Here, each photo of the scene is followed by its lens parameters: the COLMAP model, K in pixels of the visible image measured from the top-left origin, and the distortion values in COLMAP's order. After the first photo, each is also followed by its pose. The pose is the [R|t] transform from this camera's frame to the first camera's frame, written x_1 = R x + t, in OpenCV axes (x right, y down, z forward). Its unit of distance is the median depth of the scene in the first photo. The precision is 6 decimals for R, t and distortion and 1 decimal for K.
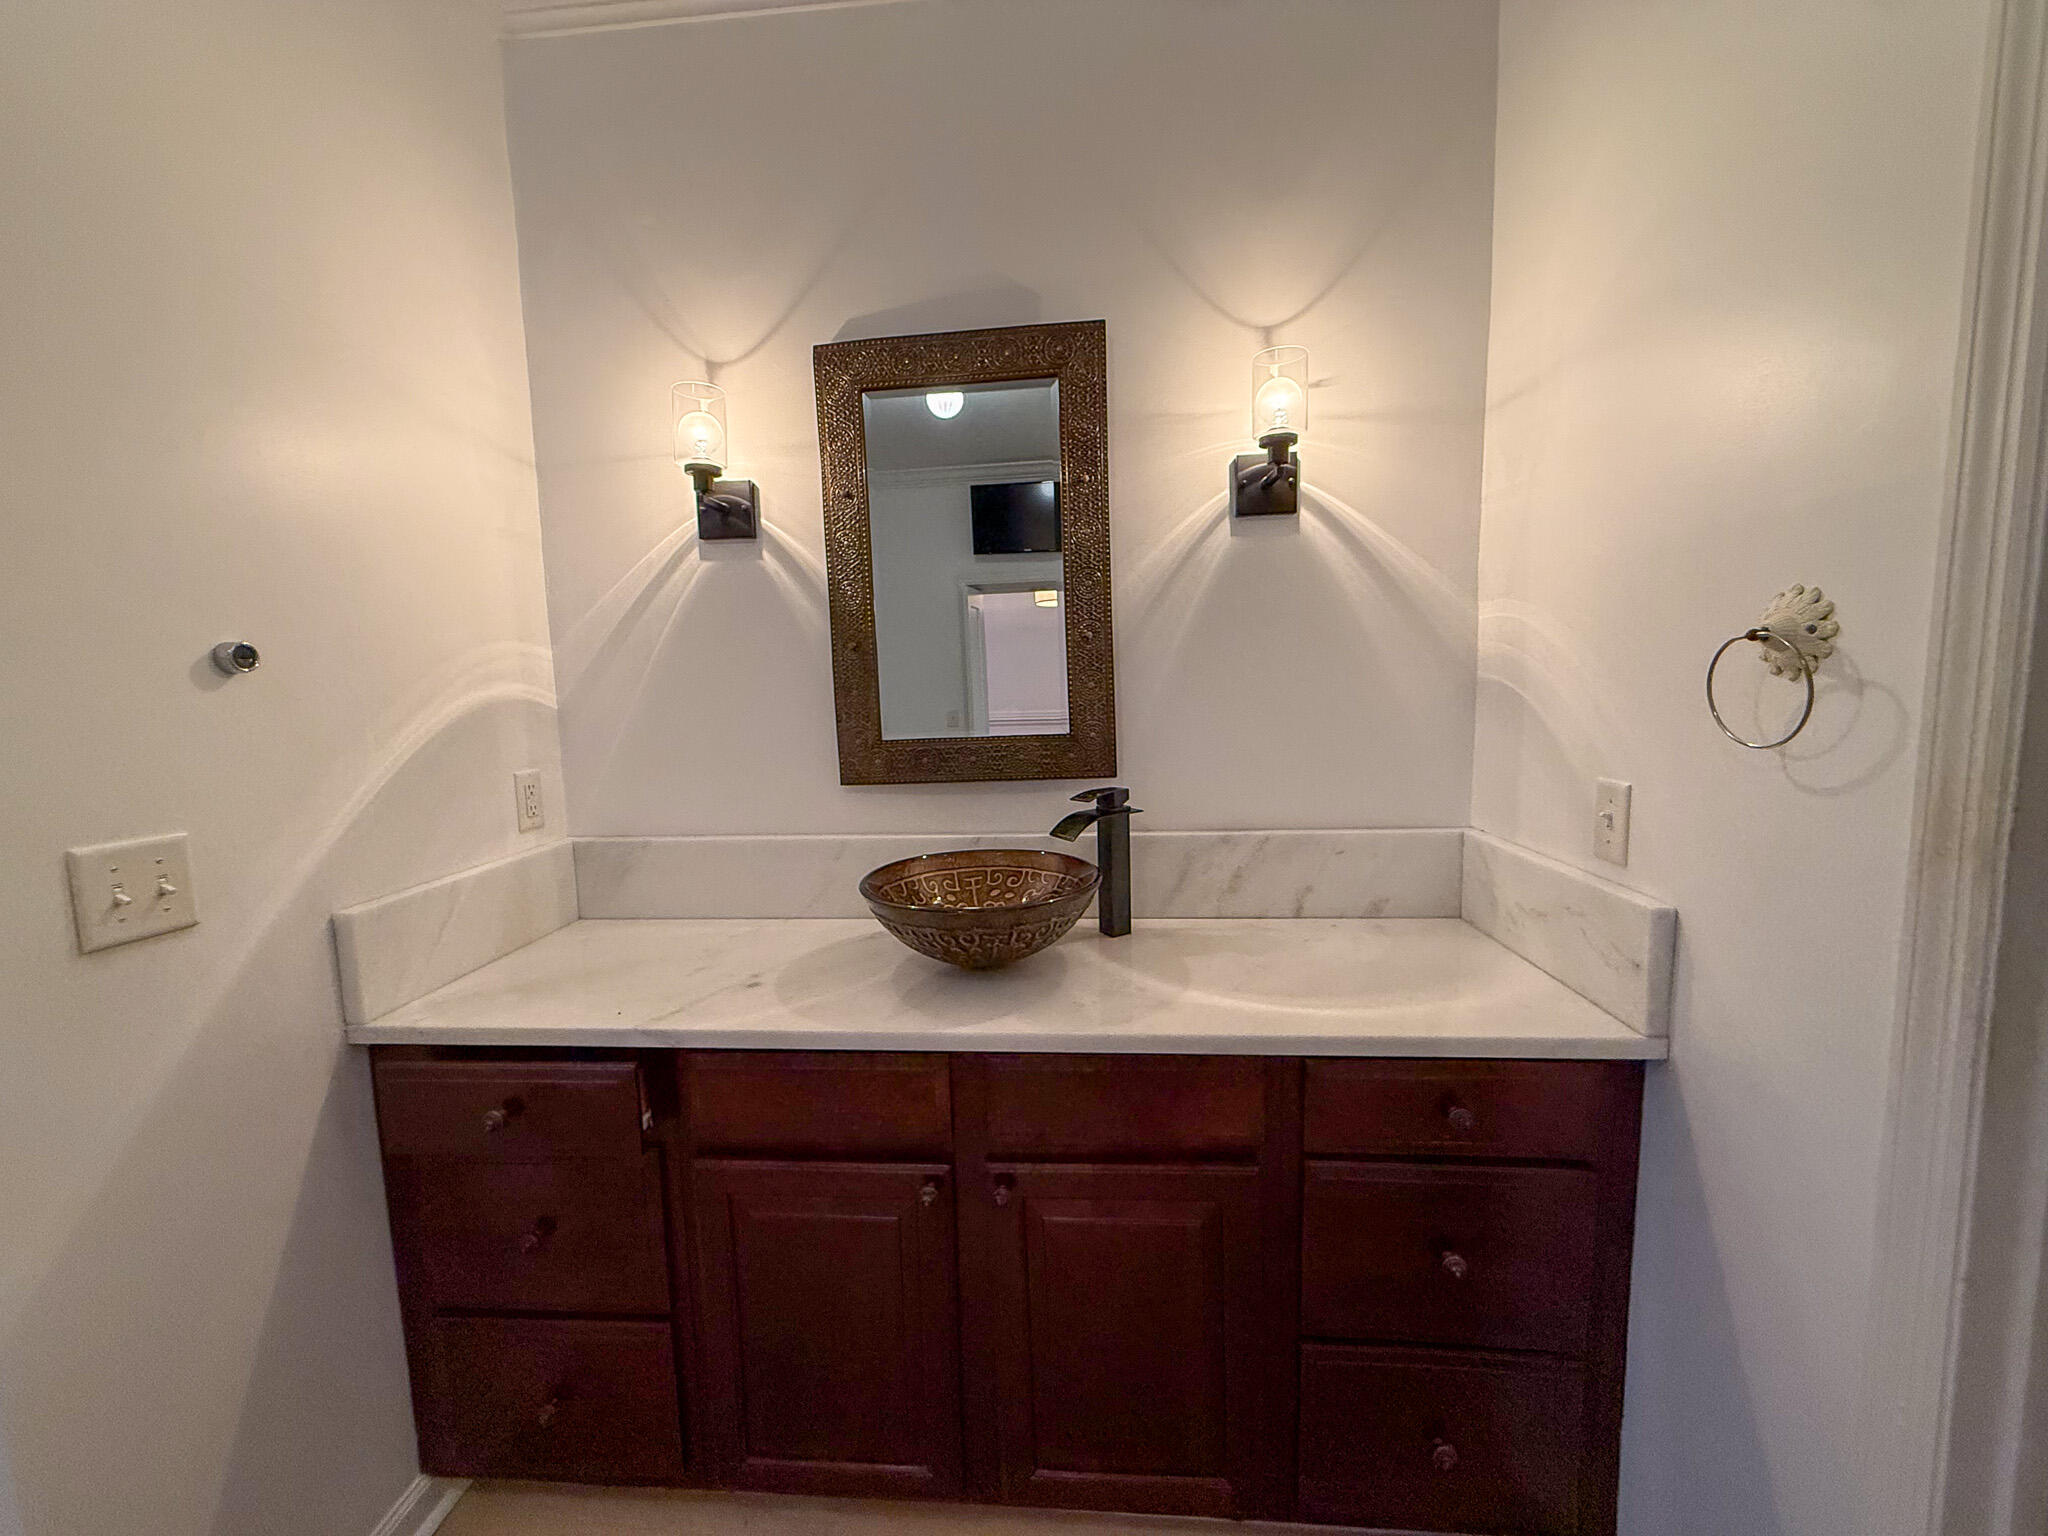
lens RADIAL K [[814.4, 0, 1017.1], [0, 814.4, 771.6], [0, 0, 1]] dist [-0.000347, 0.000115]
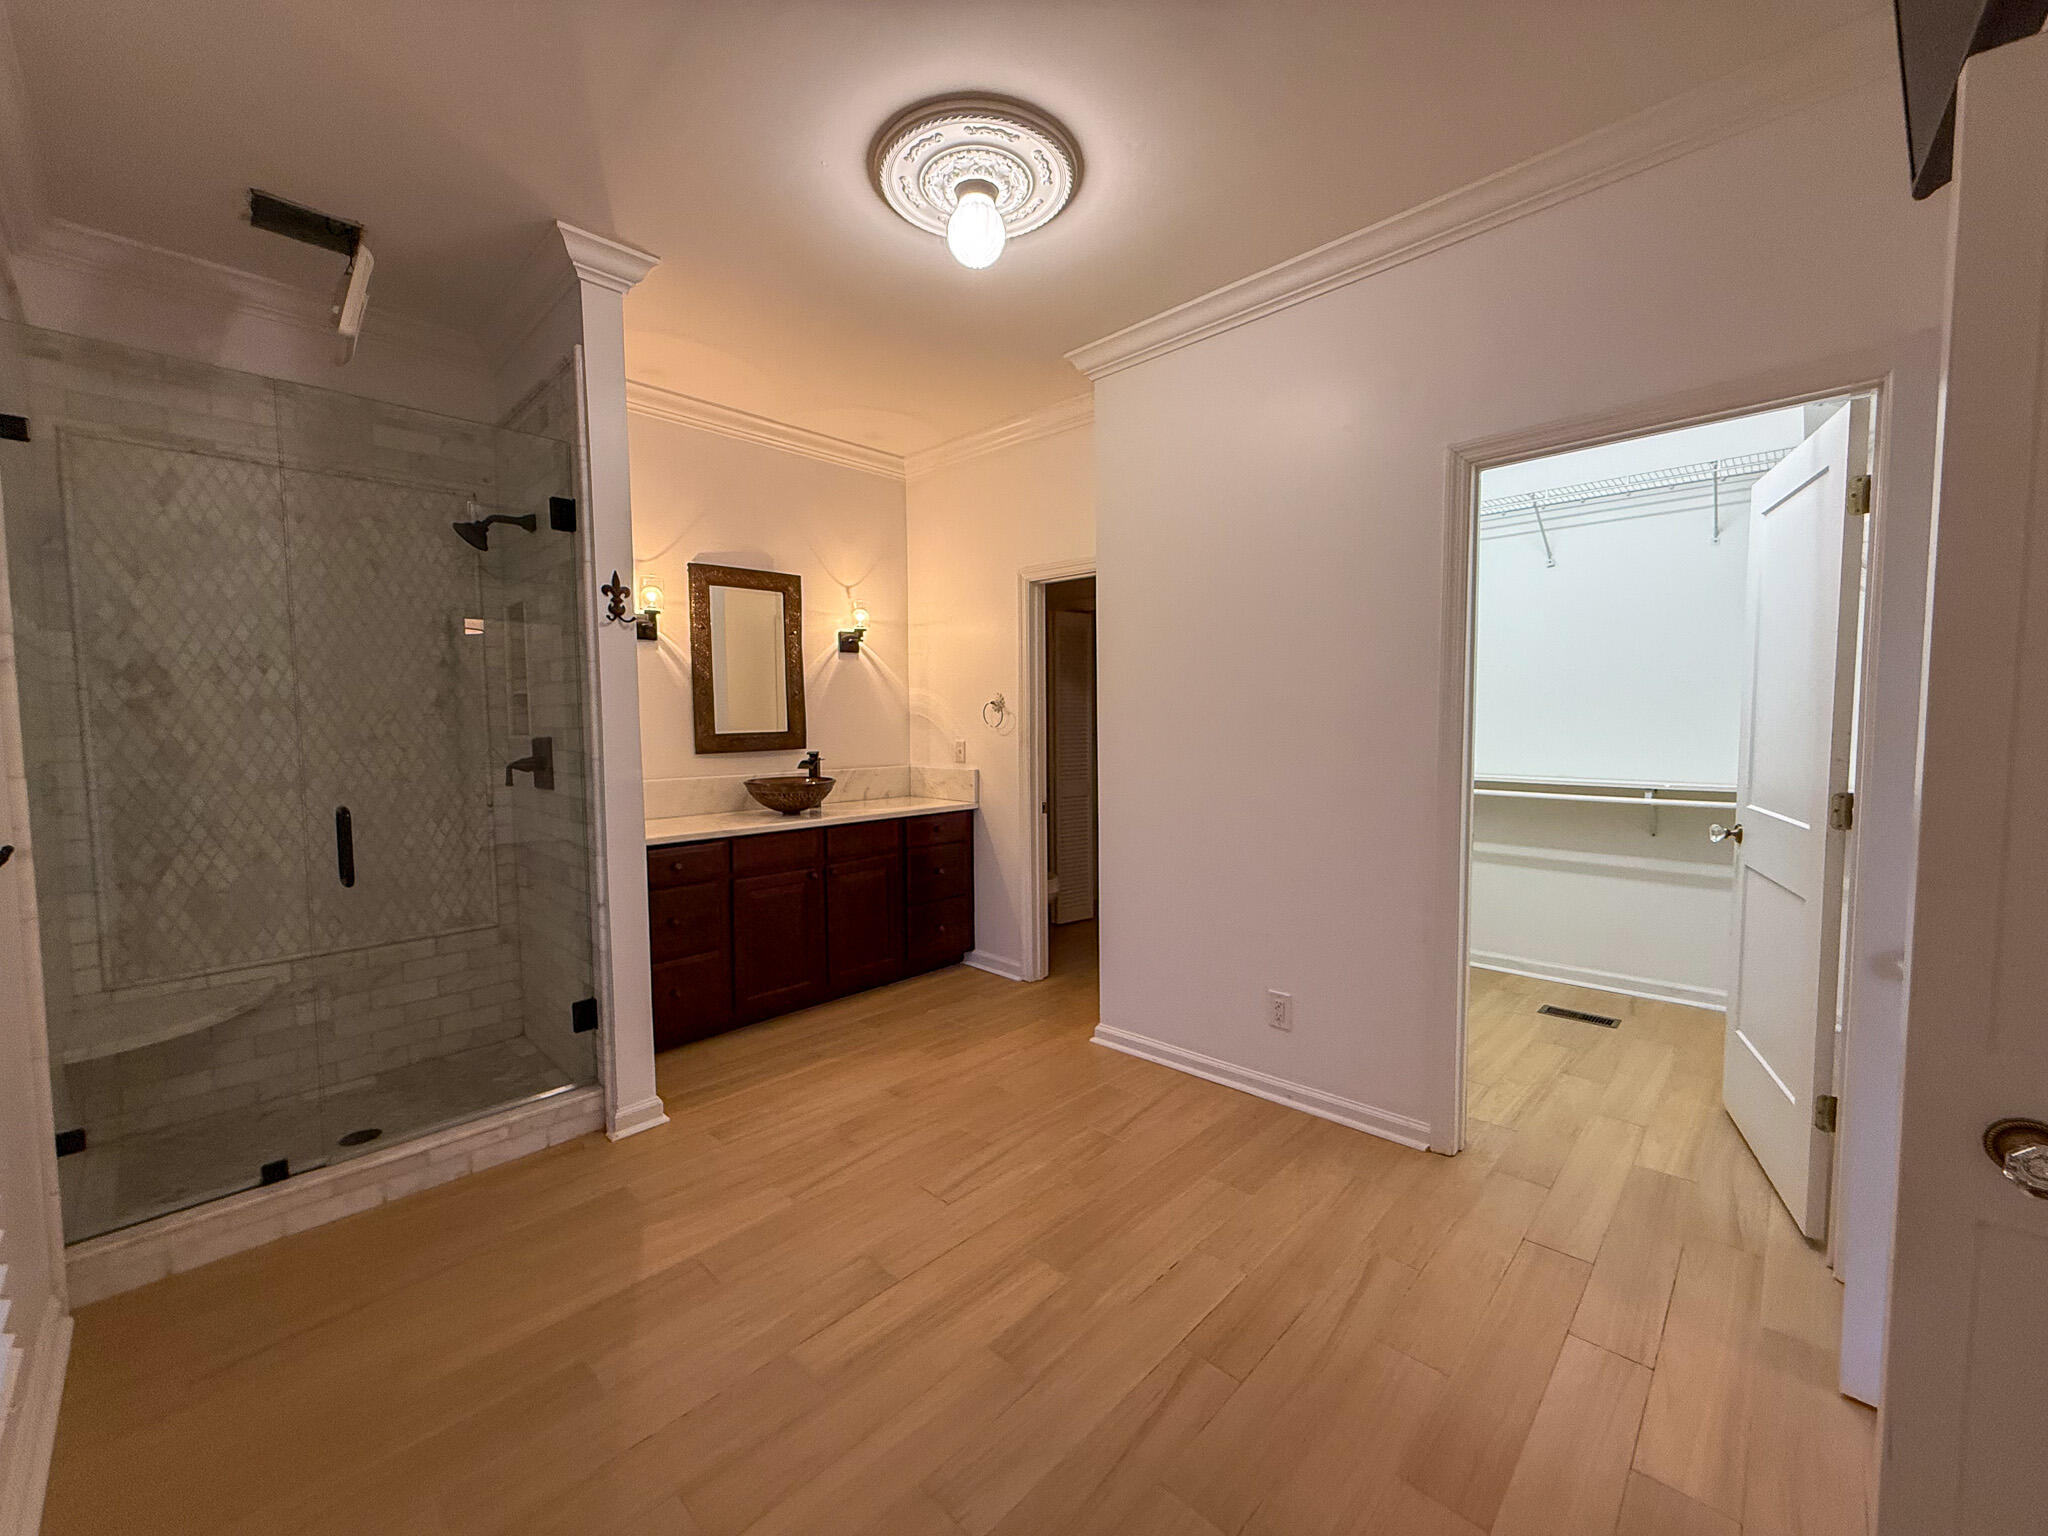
lens RADIAL K [[814.4, 0, 1017.1], [0, 814.4, 771.6], [0, 0, 1]] dist [-0.000347, 0.000115]
pose [[0.630090, -0.025763, 0.776094, -1.517029], [0.076644, 0.996633, -0.029141, 0.214288], [-0.772730, 0.077845, 0.629943, -1.165232]]
